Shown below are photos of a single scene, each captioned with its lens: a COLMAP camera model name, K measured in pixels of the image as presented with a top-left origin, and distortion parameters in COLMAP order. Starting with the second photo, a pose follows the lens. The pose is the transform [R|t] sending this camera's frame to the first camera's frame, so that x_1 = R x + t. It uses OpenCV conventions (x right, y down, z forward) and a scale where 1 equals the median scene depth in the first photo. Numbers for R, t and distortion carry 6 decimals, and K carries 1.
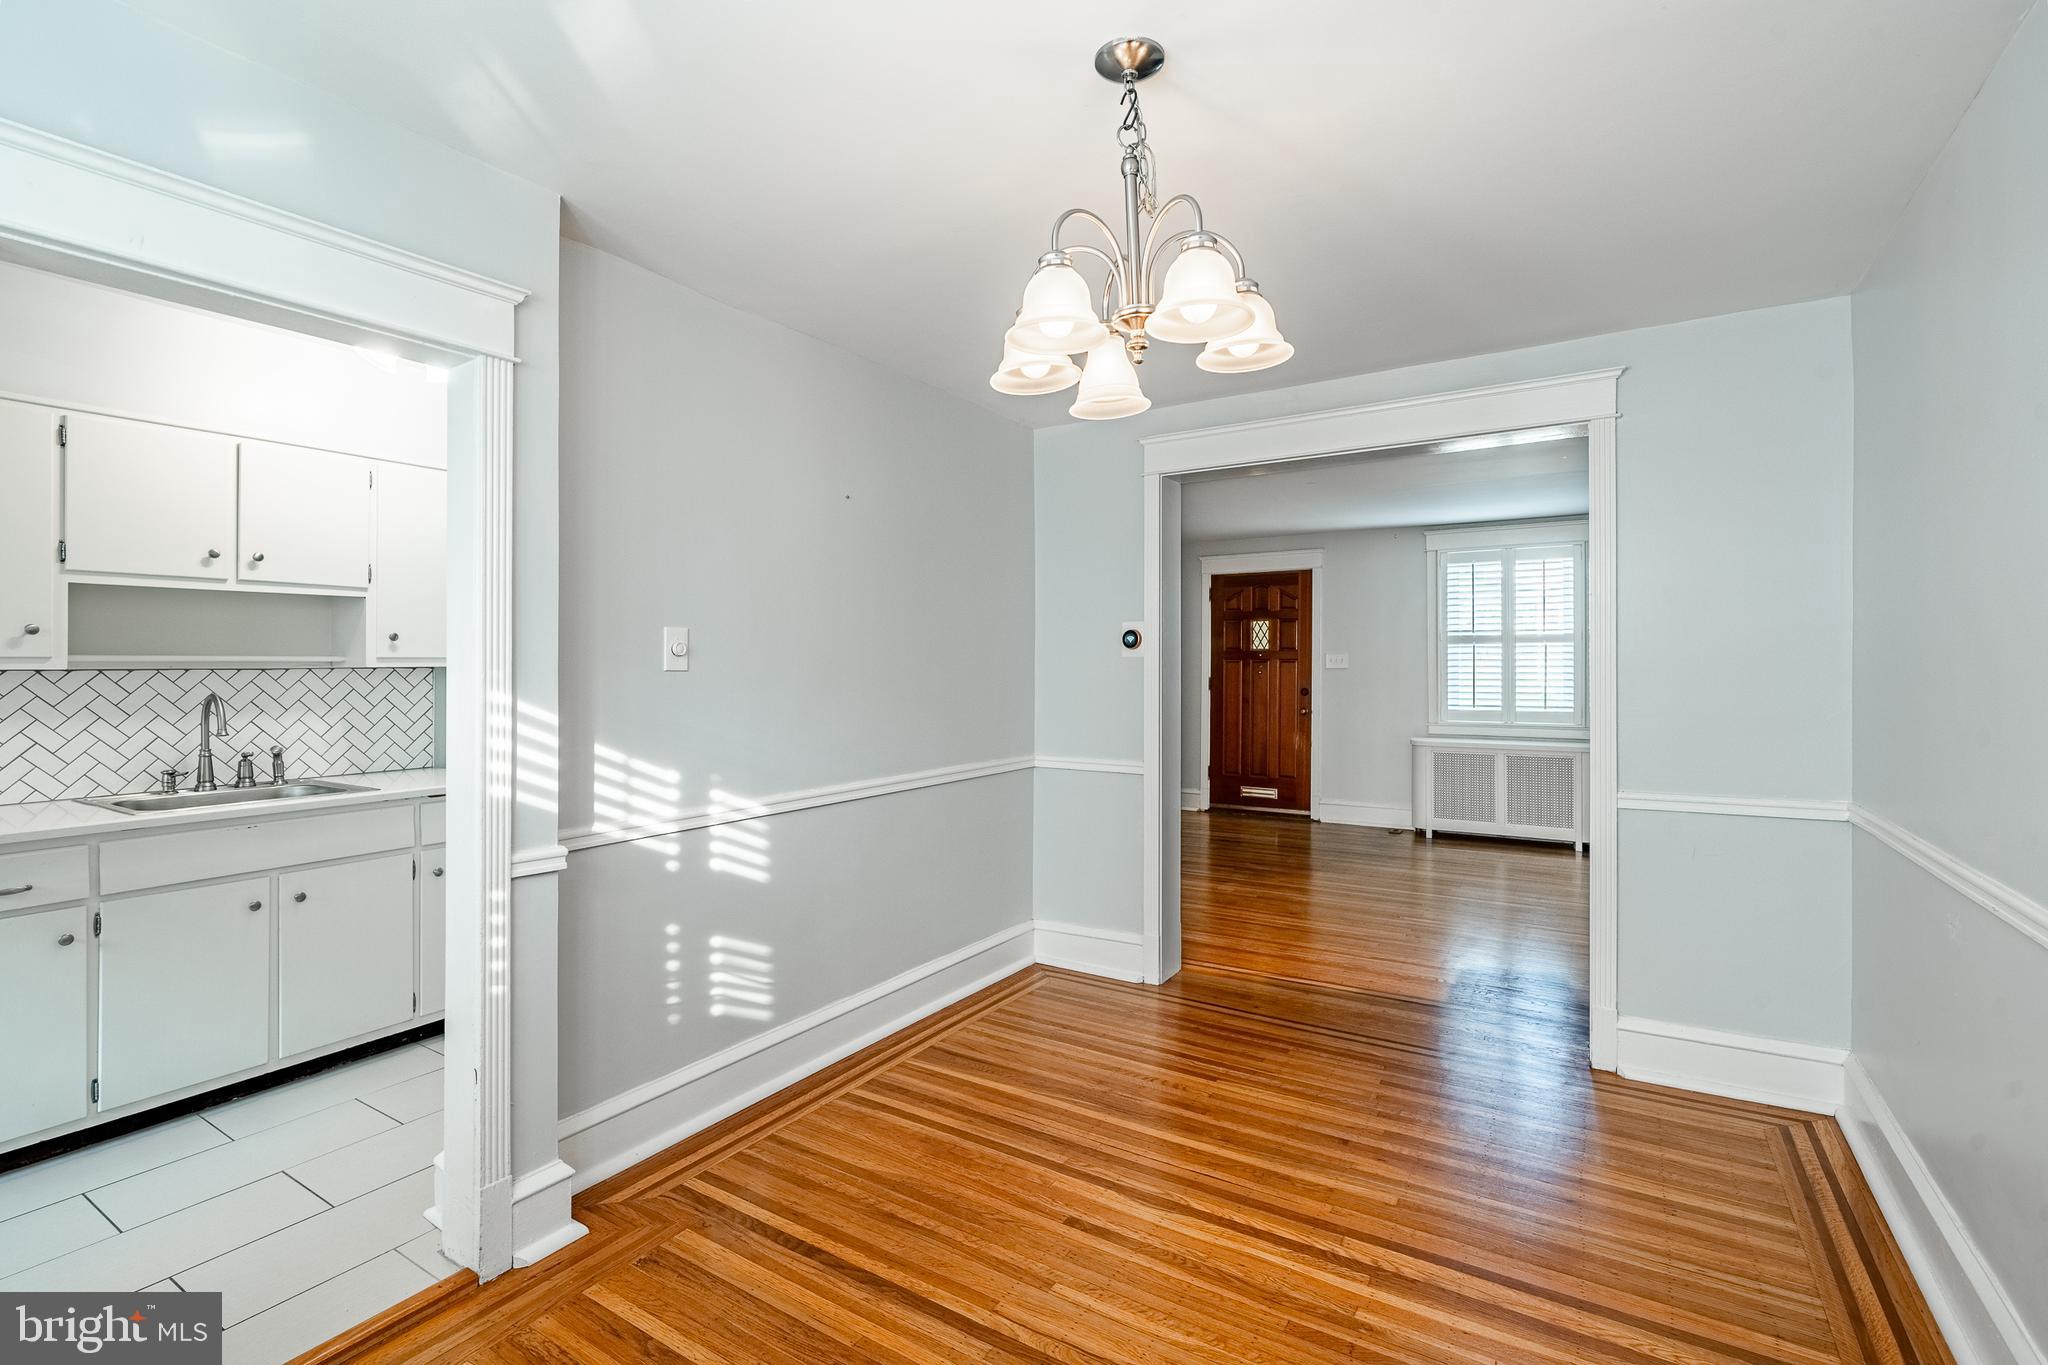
lens RADIAL K [[931.5, 0, 1015.0], [0, 931.5, 670.5], [0, 0, 1]] dist [-0.003370, -0.000561]
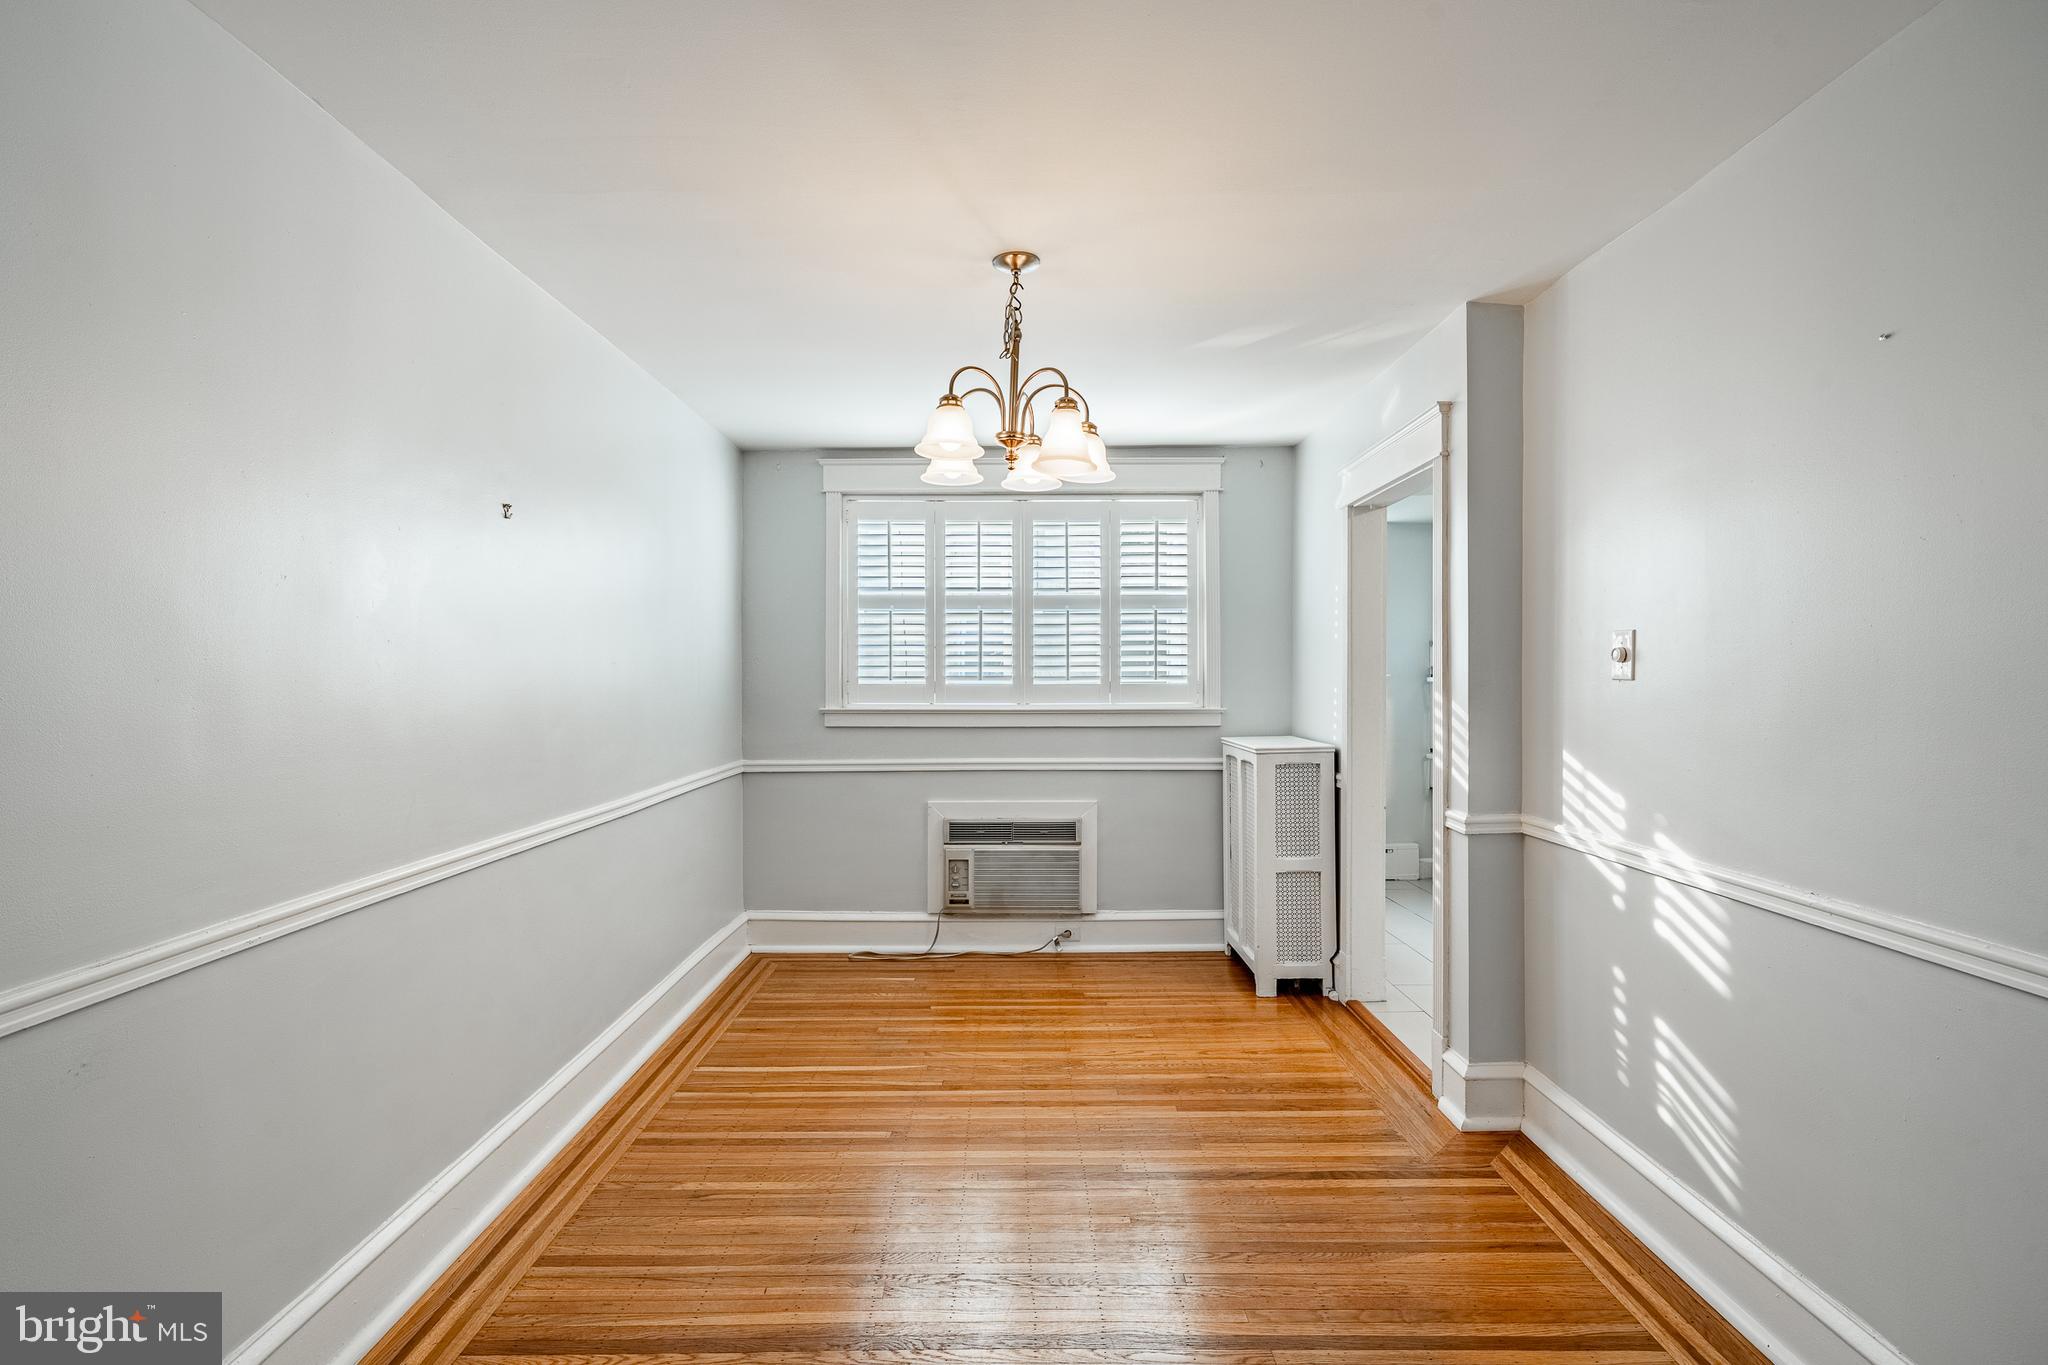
lens RADIAL K [[931.5, 0, 1015.0], [0, 931.5, 670.5], [0, 0, 1]] dist [-0.003370, -0.000561]
pose [[-0.845388, 0.002859, -0.534145, 0.213390], [0.002120, 0.999996, 0.001996, -0.004899], [0.534149, 0.000555, -0.845390, 0.522517]]
